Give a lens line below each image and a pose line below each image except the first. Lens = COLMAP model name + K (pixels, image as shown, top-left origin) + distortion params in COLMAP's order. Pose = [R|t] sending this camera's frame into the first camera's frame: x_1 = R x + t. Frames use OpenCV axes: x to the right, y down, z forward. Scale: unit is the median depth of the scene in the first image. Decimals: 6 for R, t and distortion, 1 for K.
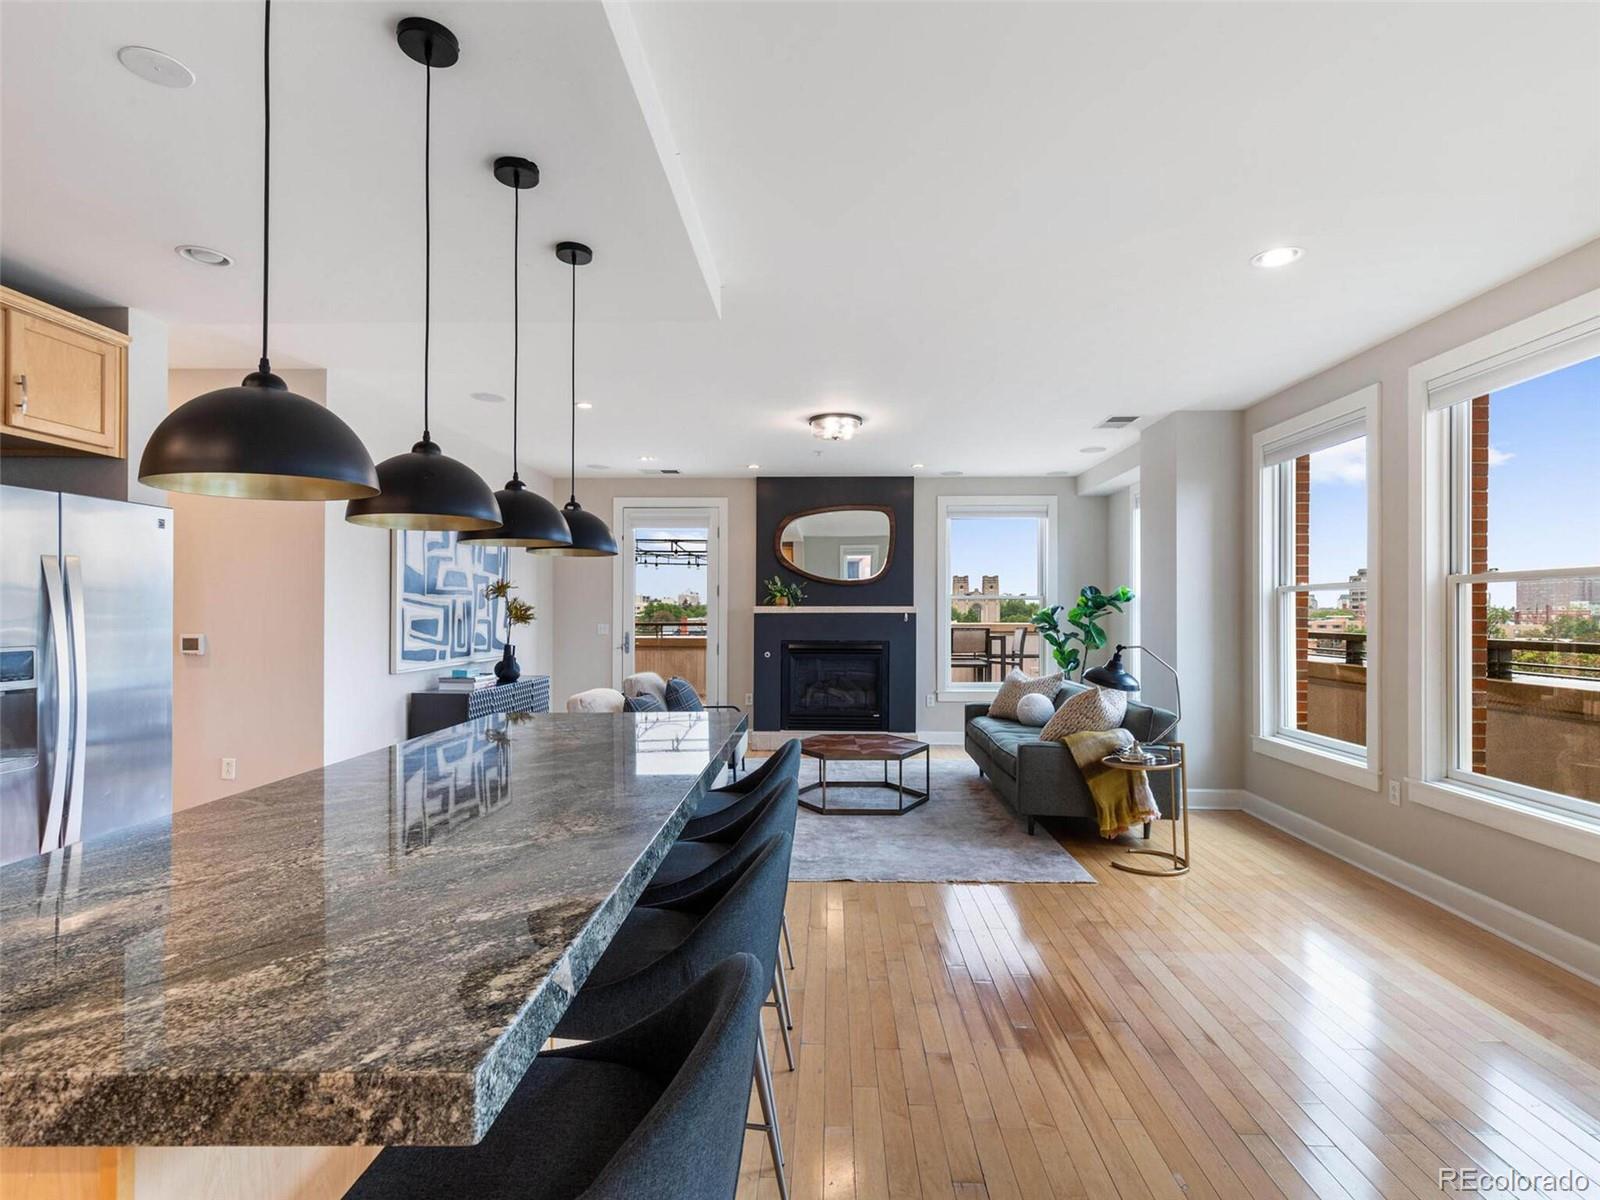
lens RADIAL K [[803.4, 0, 805.1], [0, 803.4, 604.3], [0, 0, 1]] dist [0.001631, -0.001899]
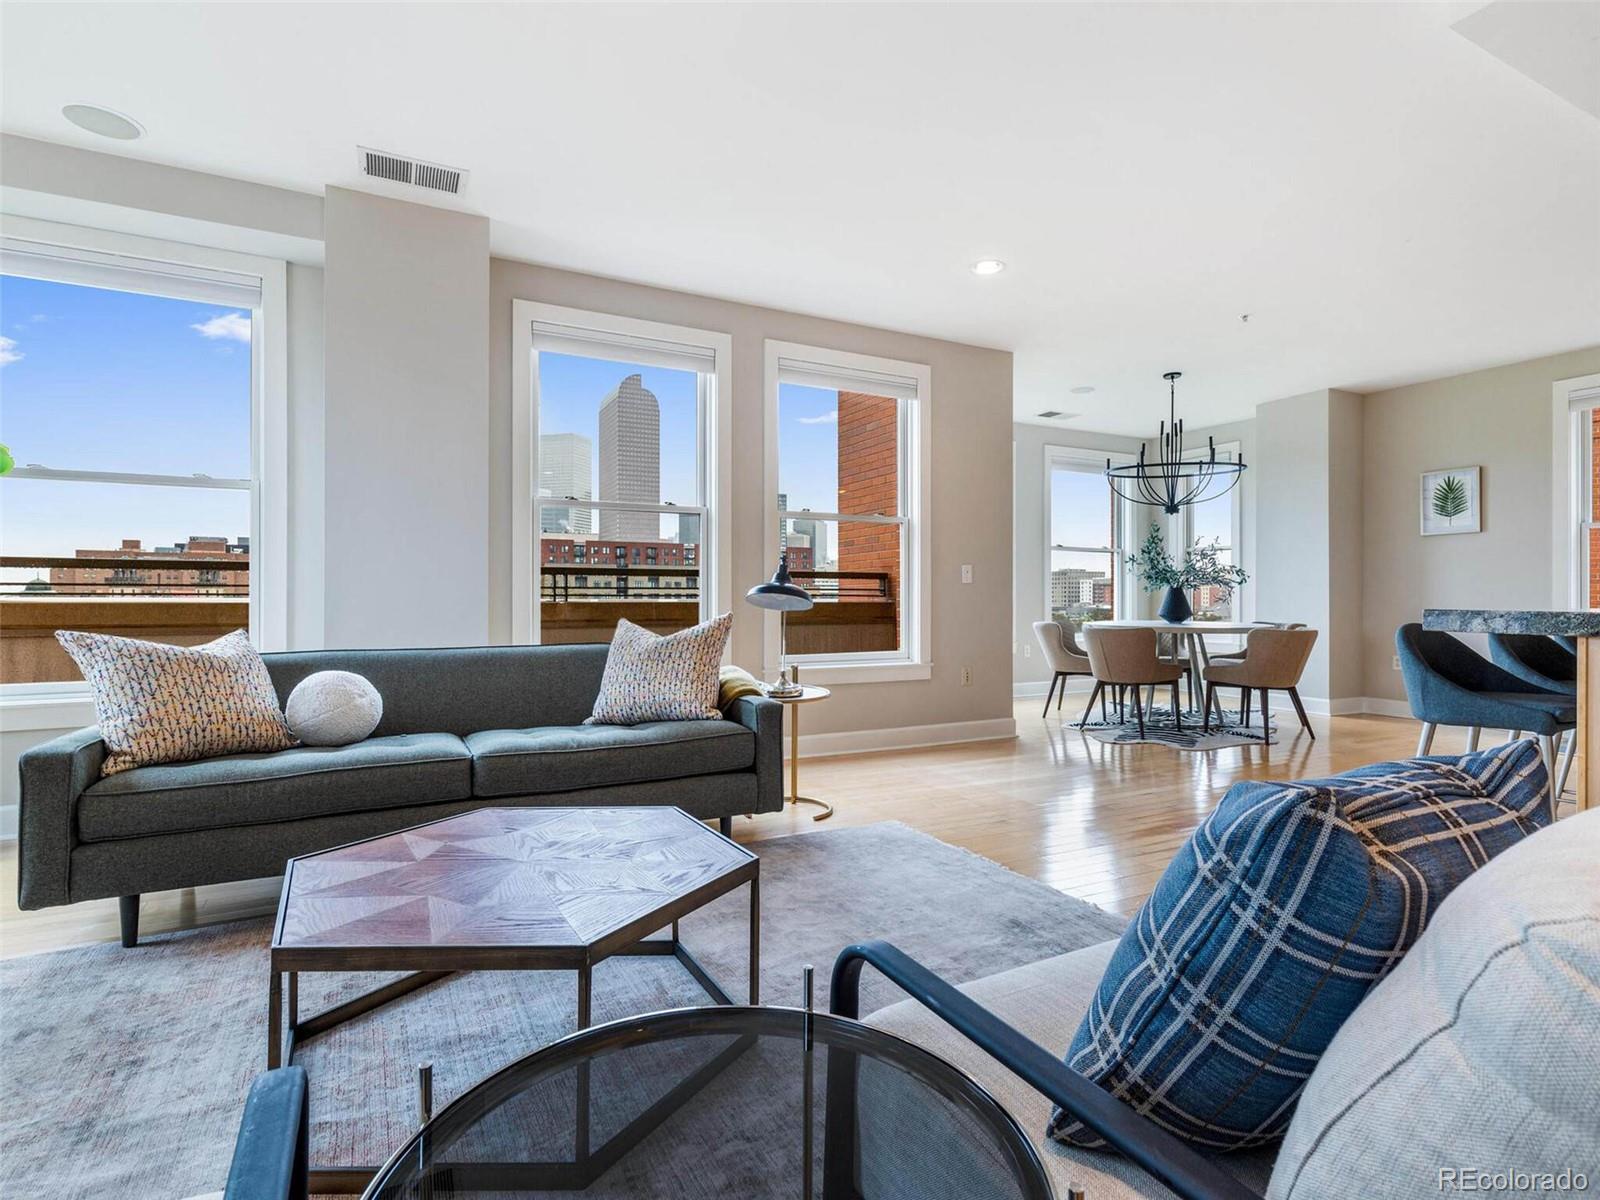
lens RADIAL K [[819.0, 0, 810.5], [0, 819.0, 598.5], [0, 0, 1]] dist [0.004084, -0.000625]
pose [[-0.494905, -0.001296, 0.868946, -0.238178], [-0.008895, 0.999954, -0.003575, 0.068721], [-0.868901, -0.009499, -0.494894, 0.979408]]
